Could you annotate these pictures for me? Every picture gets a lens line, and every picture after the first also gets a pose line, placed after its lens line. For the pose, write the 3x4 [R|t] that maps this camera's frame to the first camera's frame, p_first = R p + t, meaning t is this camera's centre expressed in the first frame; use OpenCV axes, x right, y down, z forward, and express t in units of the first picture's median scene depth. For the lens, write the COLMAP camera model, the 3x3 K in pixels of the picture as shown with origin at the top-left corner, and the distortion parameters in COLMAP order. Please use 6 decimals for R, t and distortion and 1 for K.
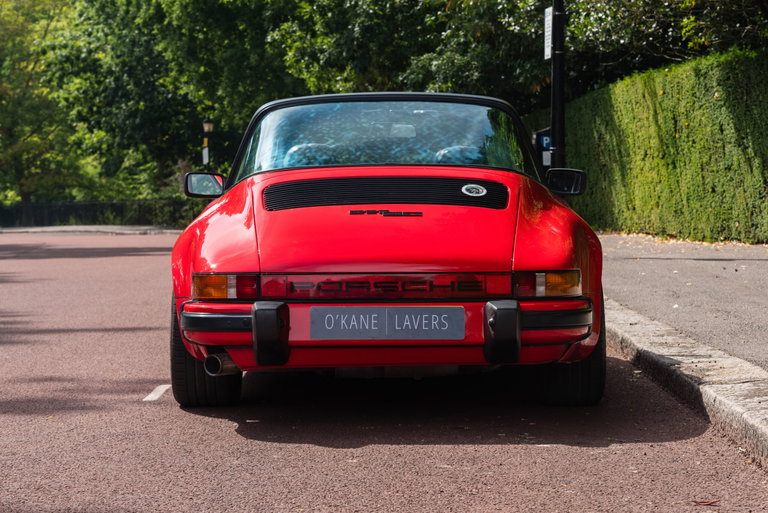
lens RADIAL K [[1869.8, 0, 384.0], [0, 1869.8, 256.5], [0, 0, 1]] dist [0.056482, 0.190209]
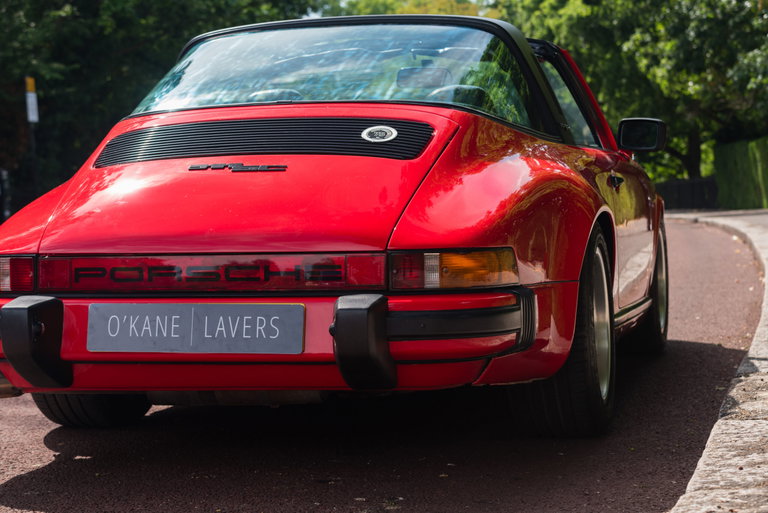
lens RADIAL K [[1567.8, 0, 384.0], [0, 1567.8, 256.5], [0, 0, 1]] dist [-0.001514, -0.050280]
pose [[0.972769, -0.005428, -0.231715, 0.186345], [0.007750, 0.999928, 0.009111, 0.004854], [0.231649, -0.010658, 0.972741, 0.438271]]
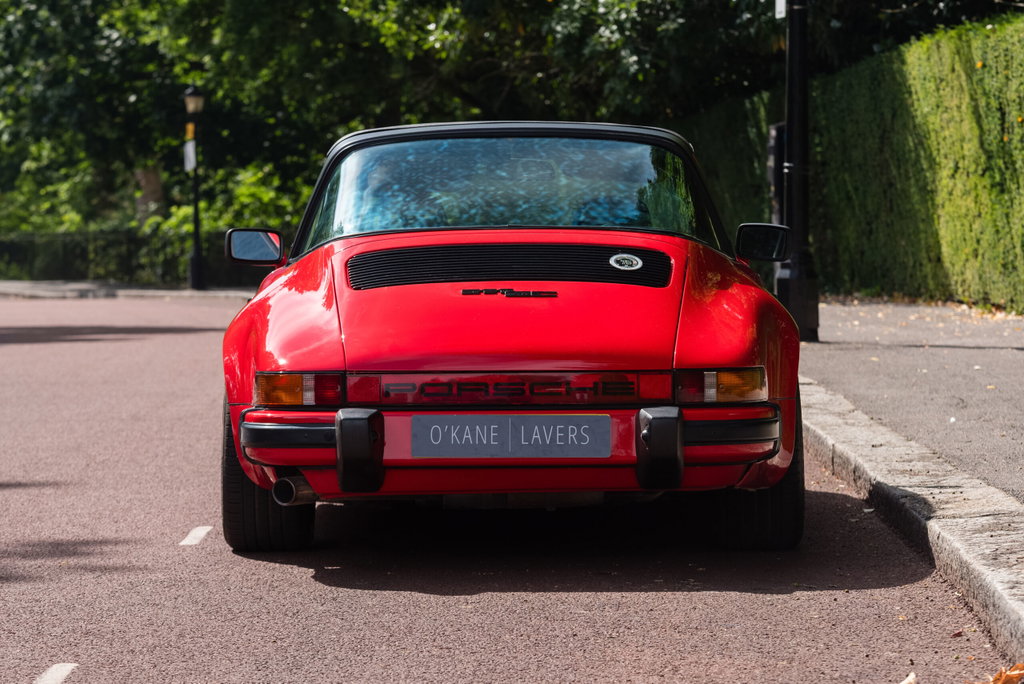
lens RADIAL K [[3439.2, 0, 512.0], [0, 3439.2, 342.0], [0, 0, 1]] dist [0.002999, 0.048383]
pose [[1.000000, -0.000472, -0.000854, 0.003237], [0.000473, 0.999999, 0.001066, -0.004595], [0.000853, -0.001067, 0.999999, -0.395262]]
